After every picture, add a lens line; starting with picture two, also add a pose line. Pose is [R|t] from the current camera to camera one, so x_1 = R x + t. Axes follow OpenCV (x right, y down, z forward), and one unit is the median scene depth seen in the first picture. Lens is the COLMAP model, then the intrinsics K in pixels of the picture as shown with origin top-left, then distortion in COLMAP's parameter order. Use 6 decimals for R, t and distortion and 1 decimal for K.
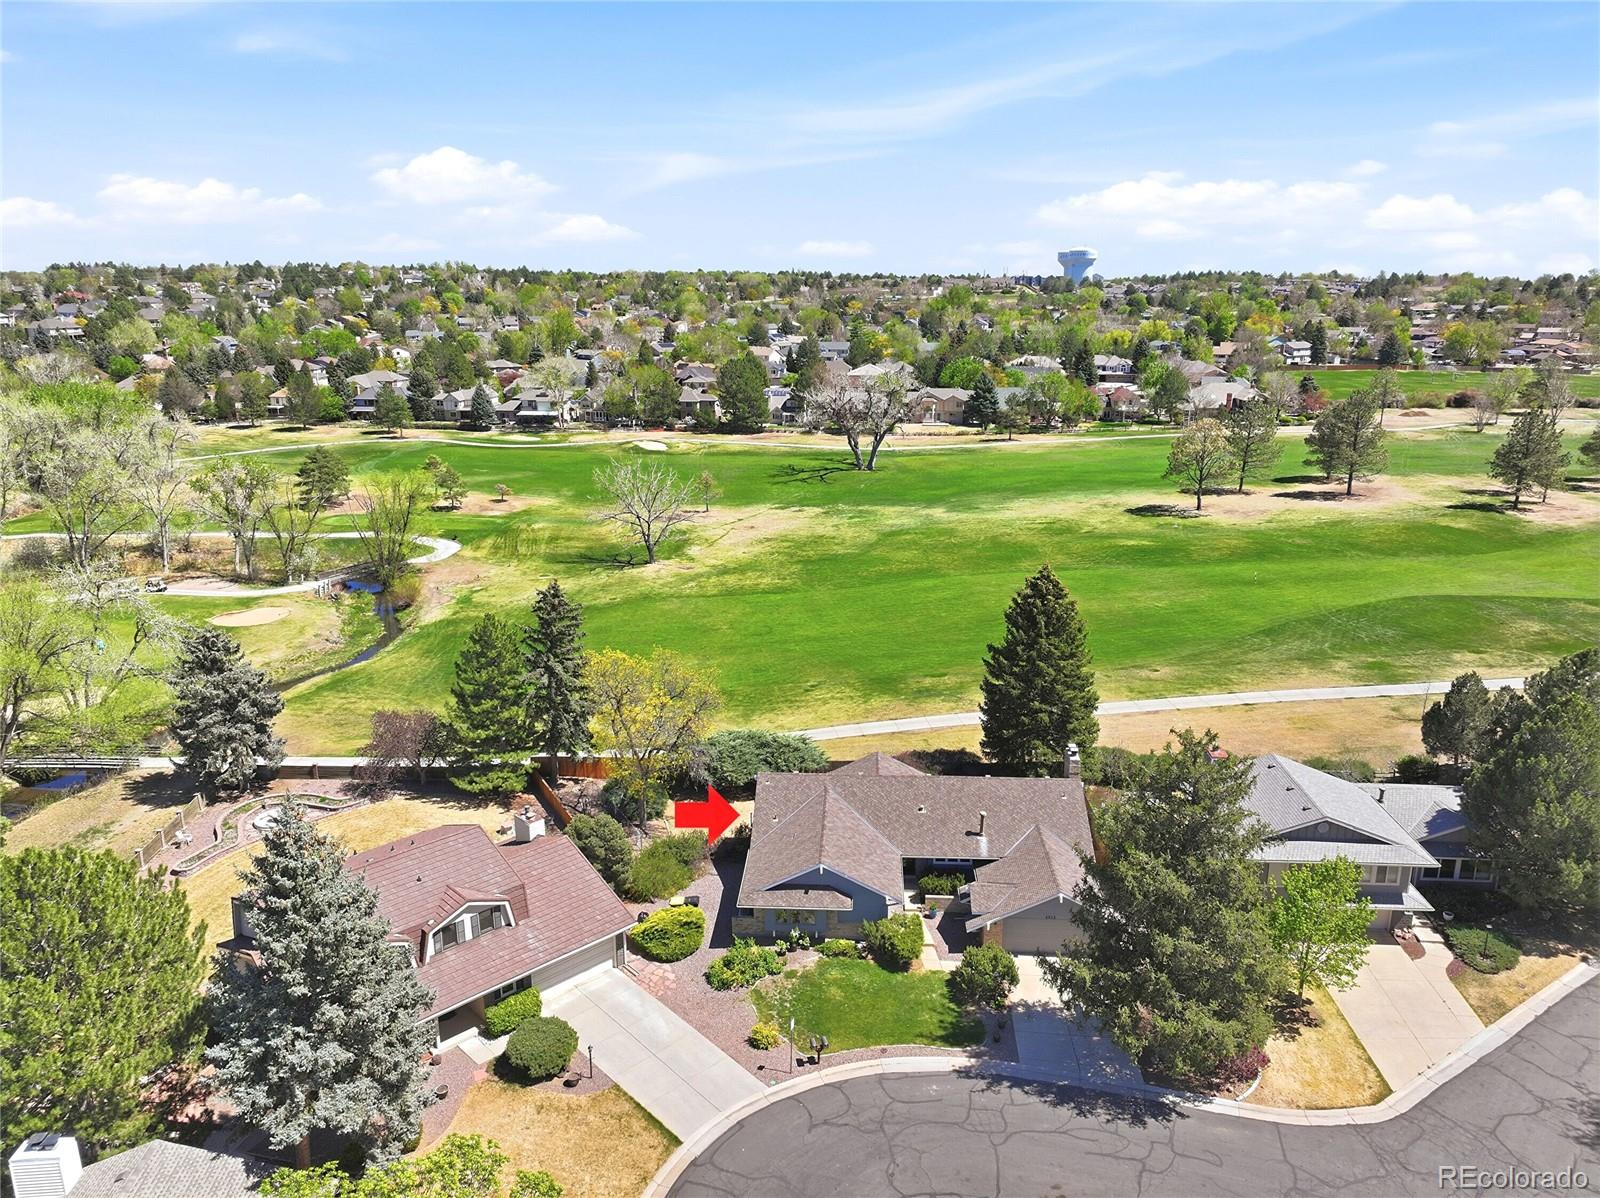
lens RADIAL K [[1120.9, 0, 806.7], [0, 1120.9, 594.2], [0, 0, 1]] dist [-0.003260, 0.014469]
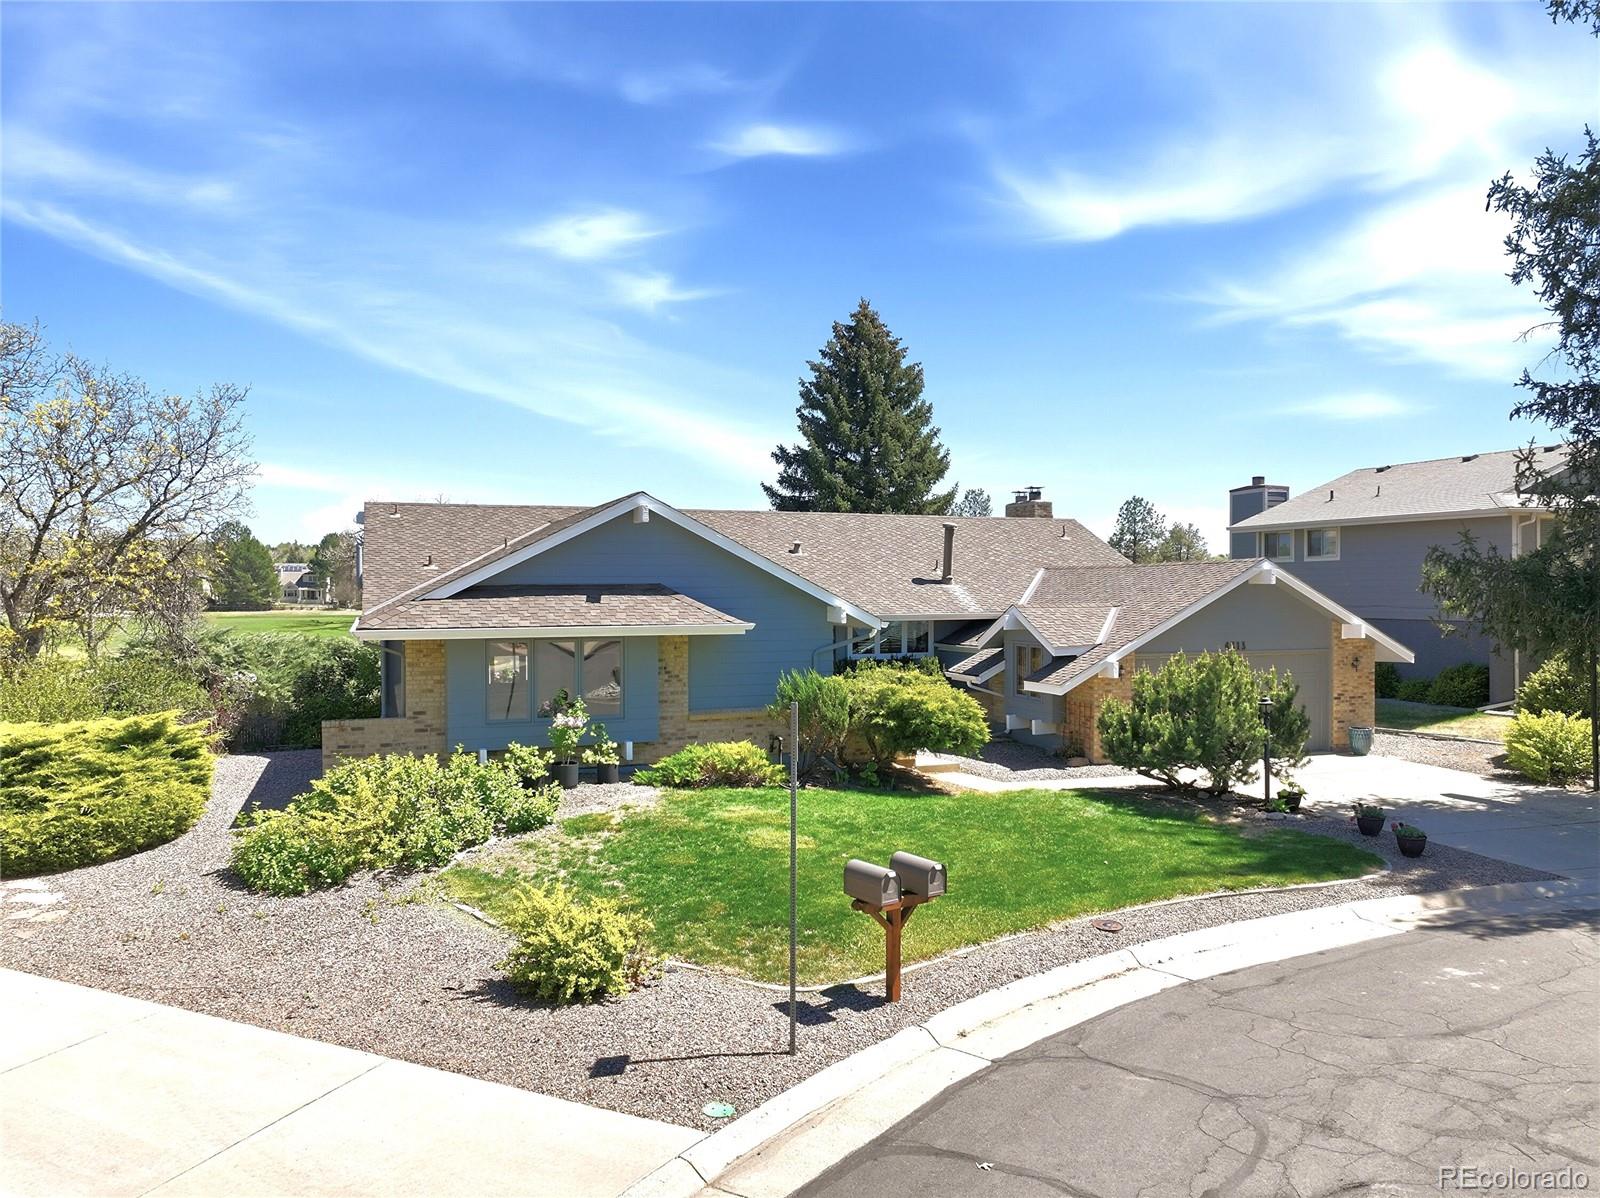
lens RADIAL K [[1120.9, 0, 805.9], [0, 1120.9, 601.9], [0, 0, 1]] dist [-0.003260, 0.014469]
pose [[0.913989, -0.002770, 0.405730, -0.024127], [0.104258, 0.968004, -0.228252, 0.115634], [-0.392116, 0.250920, 0.885033, 0.239083]]
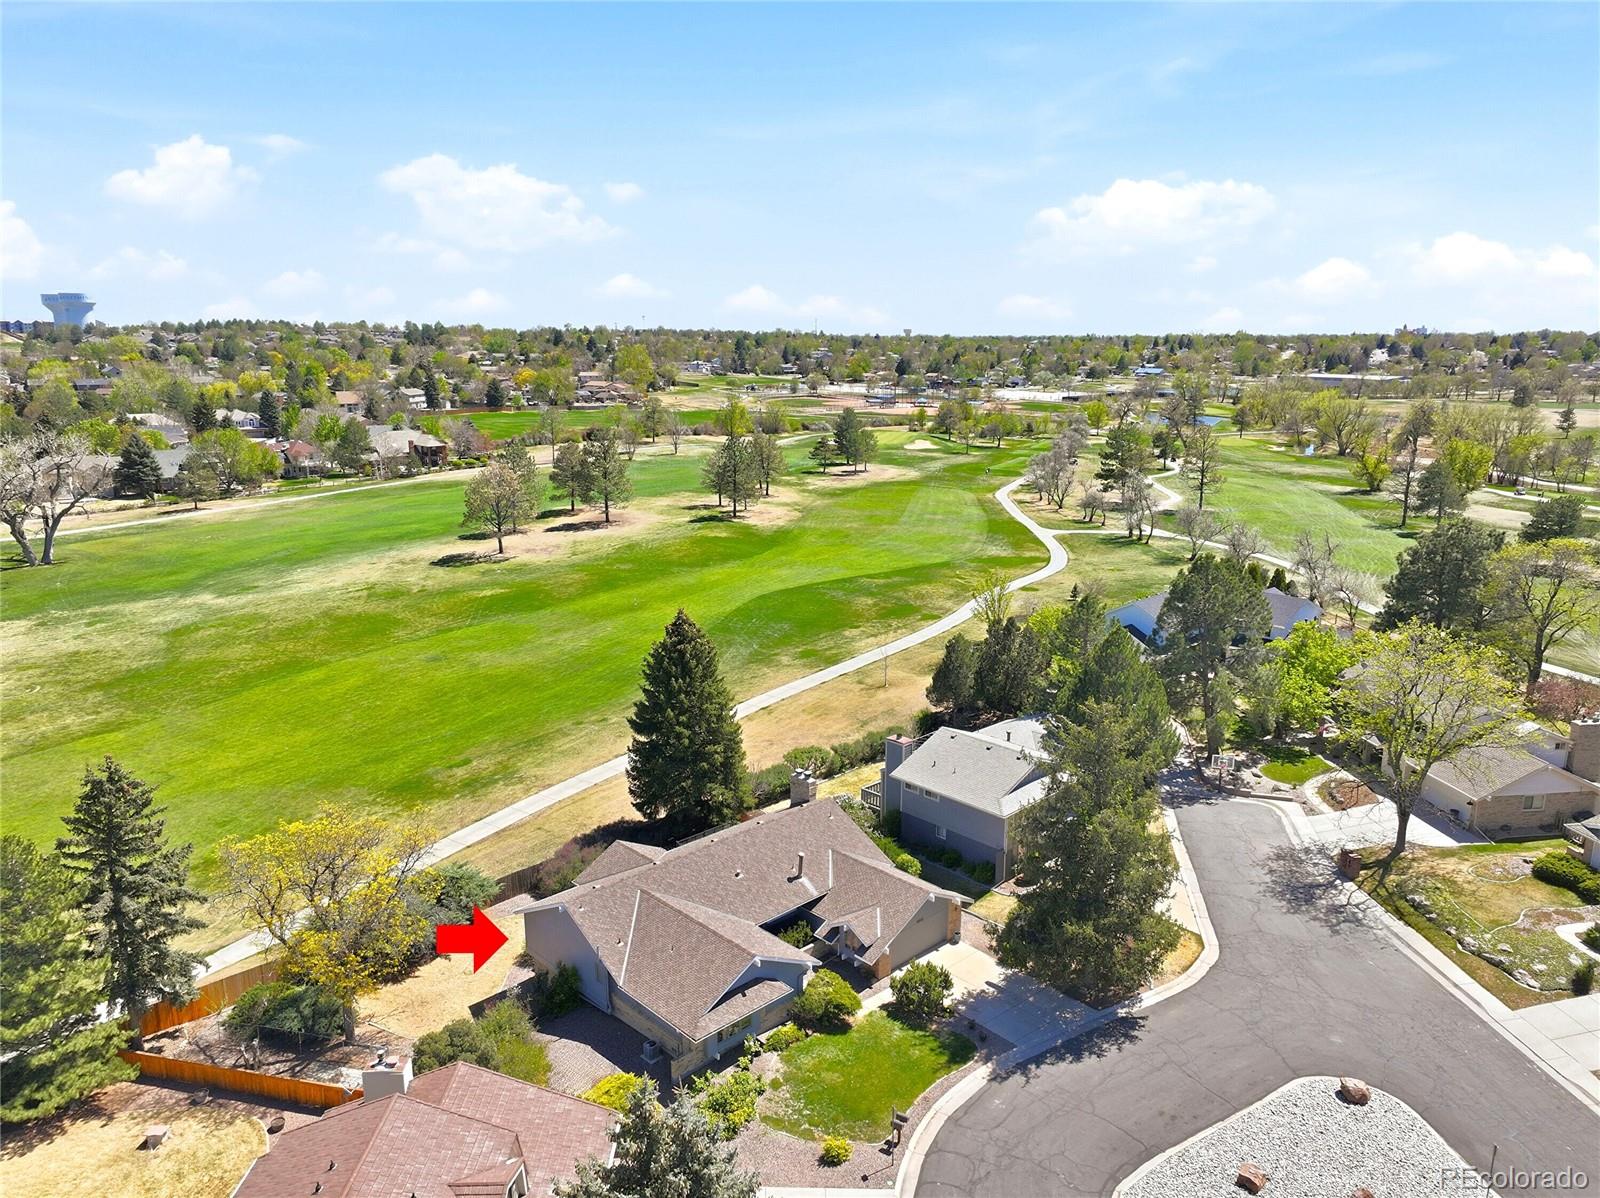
lens RADIAL K [[1120.9, 0, 804.1], [0, 1120.9, 591.2], [0, 0, 1]] dist [-0.003260, 0.014469]
pose [[0.681387, -0.158561, 0.714542, -0.190095], [0.189825, 0.981132, 0.036701, -0.026213], [-0.706879, 0.110631, 0.698629, 0.100394]]
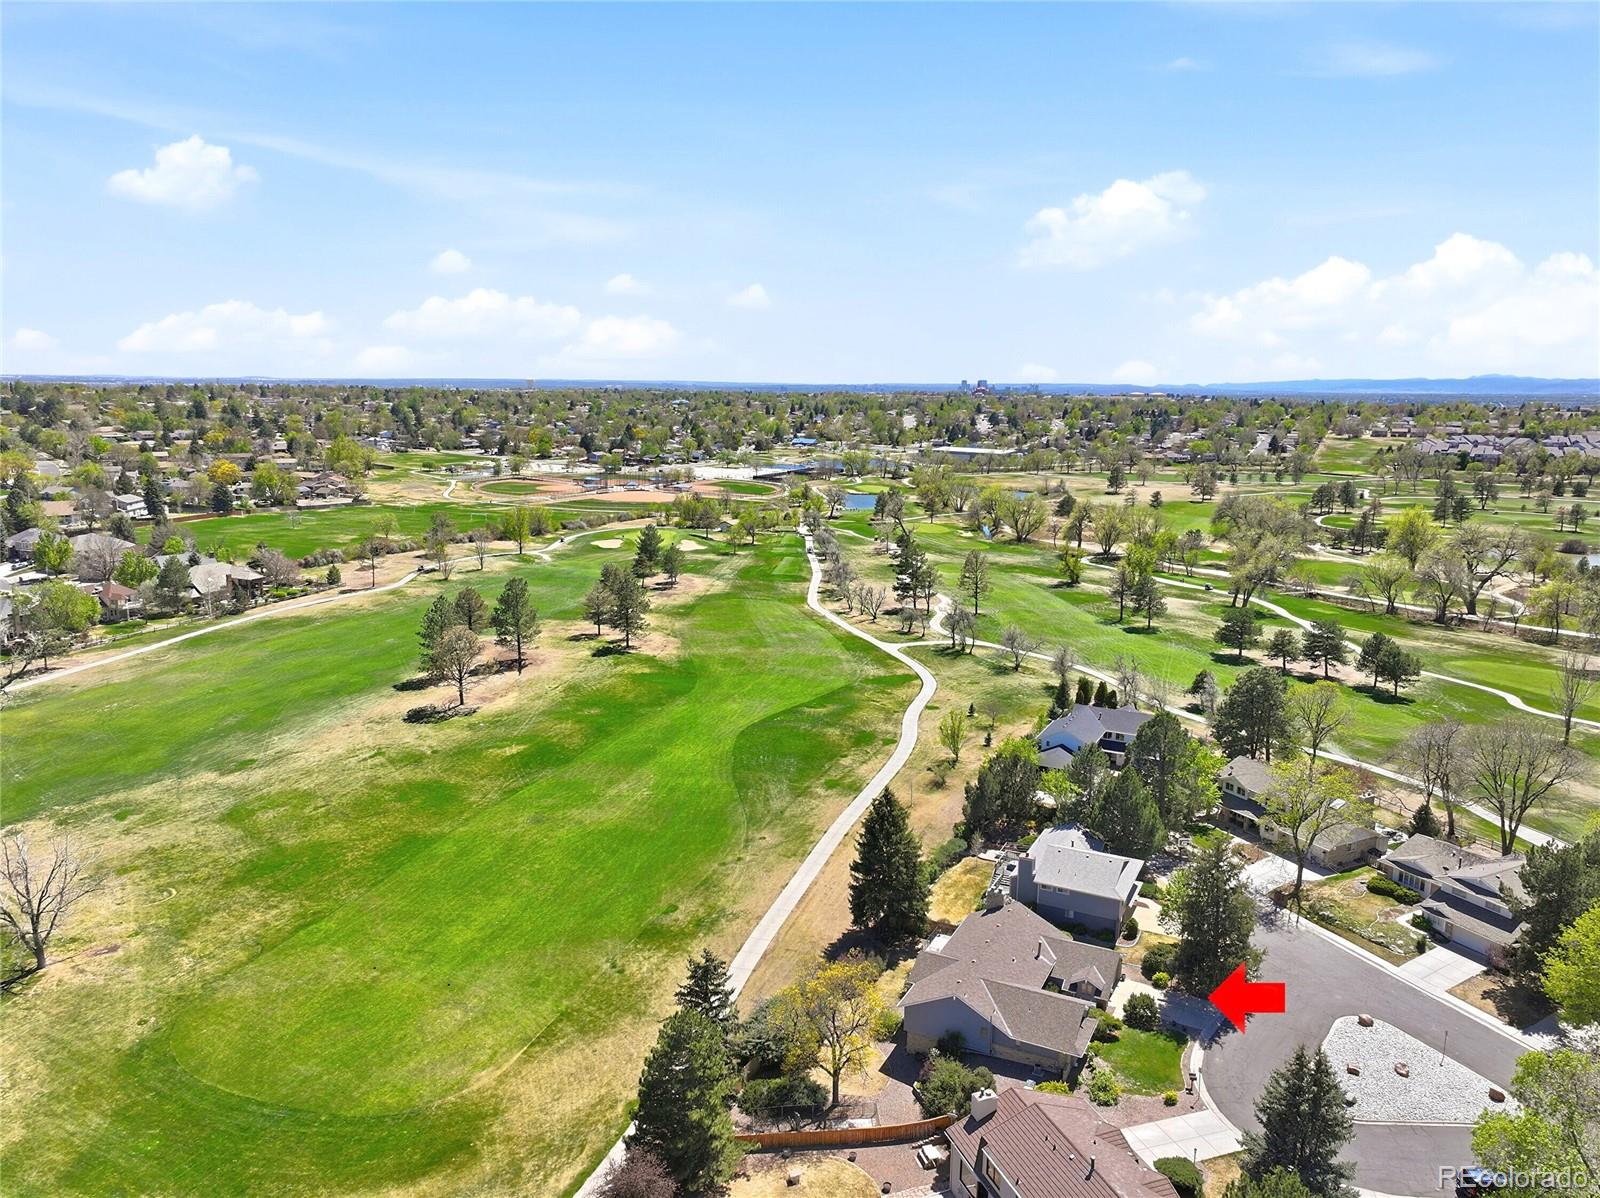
lens RADIAL K [[1120.9, 0, 804.5], [0, 1120.9, 604.6], [0, 0, 1]] dist [-0.003260, 0.014469]
pose [[0.397176, -0.170491, 0.901767, -0.509445], [0.228171, 0.970085, 0.082911, -0.185123], [-0.888926, 0.172826, 0.424195, 0.191222]]
